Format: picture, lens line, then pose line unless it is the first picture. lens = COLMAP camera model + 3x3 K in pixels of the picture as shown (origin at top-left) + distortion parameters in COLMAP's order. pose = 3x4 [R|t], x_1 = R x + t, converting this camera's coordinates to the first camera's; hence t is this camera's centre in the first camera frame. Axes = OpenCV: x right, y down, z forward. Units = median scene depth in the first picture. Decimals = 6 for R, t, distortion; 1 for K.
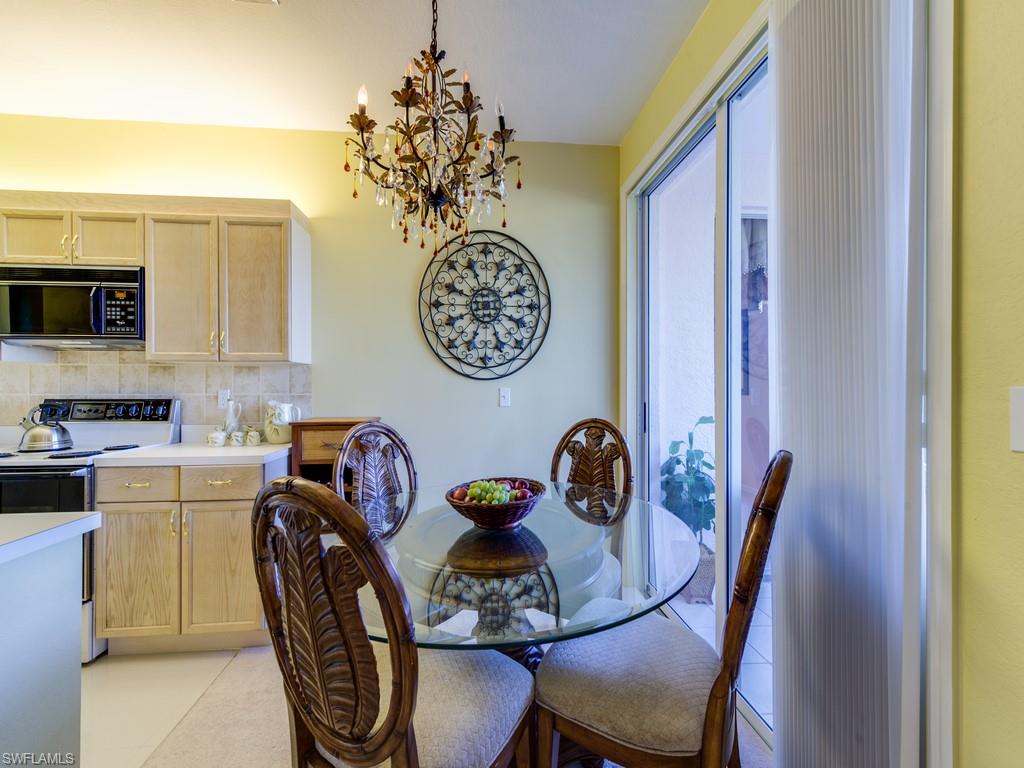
lens RADIAL K [[406.8, 0, 505.6], [0, 406.8, 386.0], [0, 0, 1]] dist [0.007843, -0.000292]
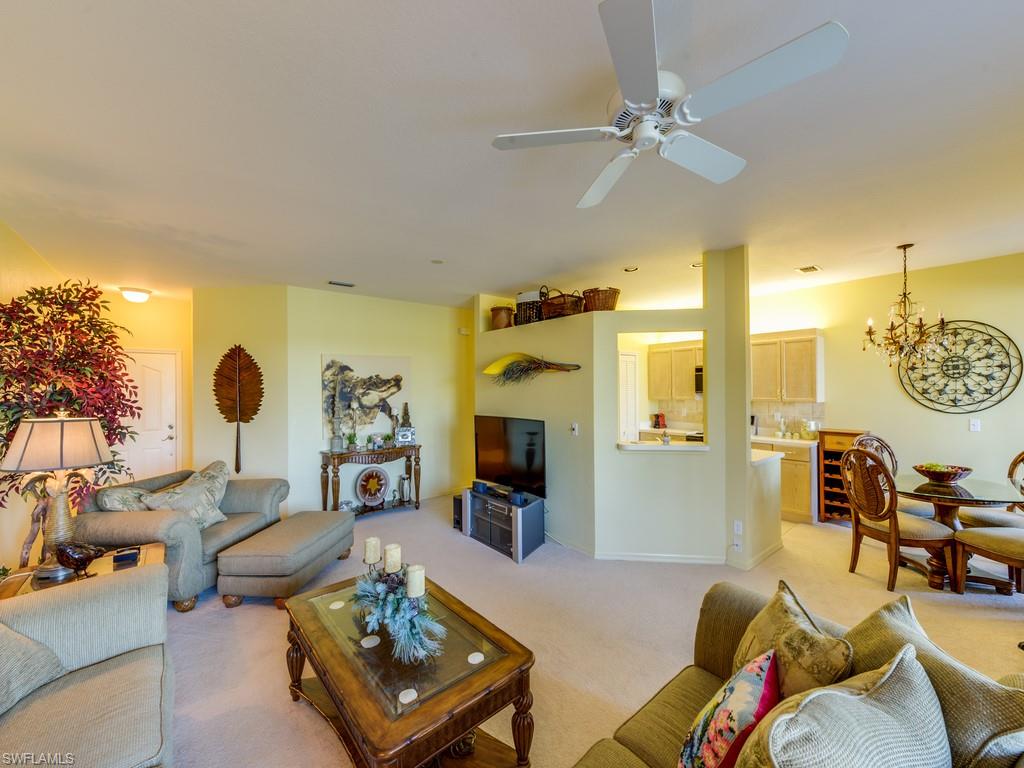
lens RADIAL K [[406.8, 0, 504.4], [0, 406.8, 386.9], [0, 0, 1]] dist [0.007843, -0.000292]
pose [[0.555624, -0.004605, -0.831421, 0.307921], [0.011234, 0.999935, 0.001969, -0.143636], [0.831358, -0.010435, 0.555640, -1.379112]]
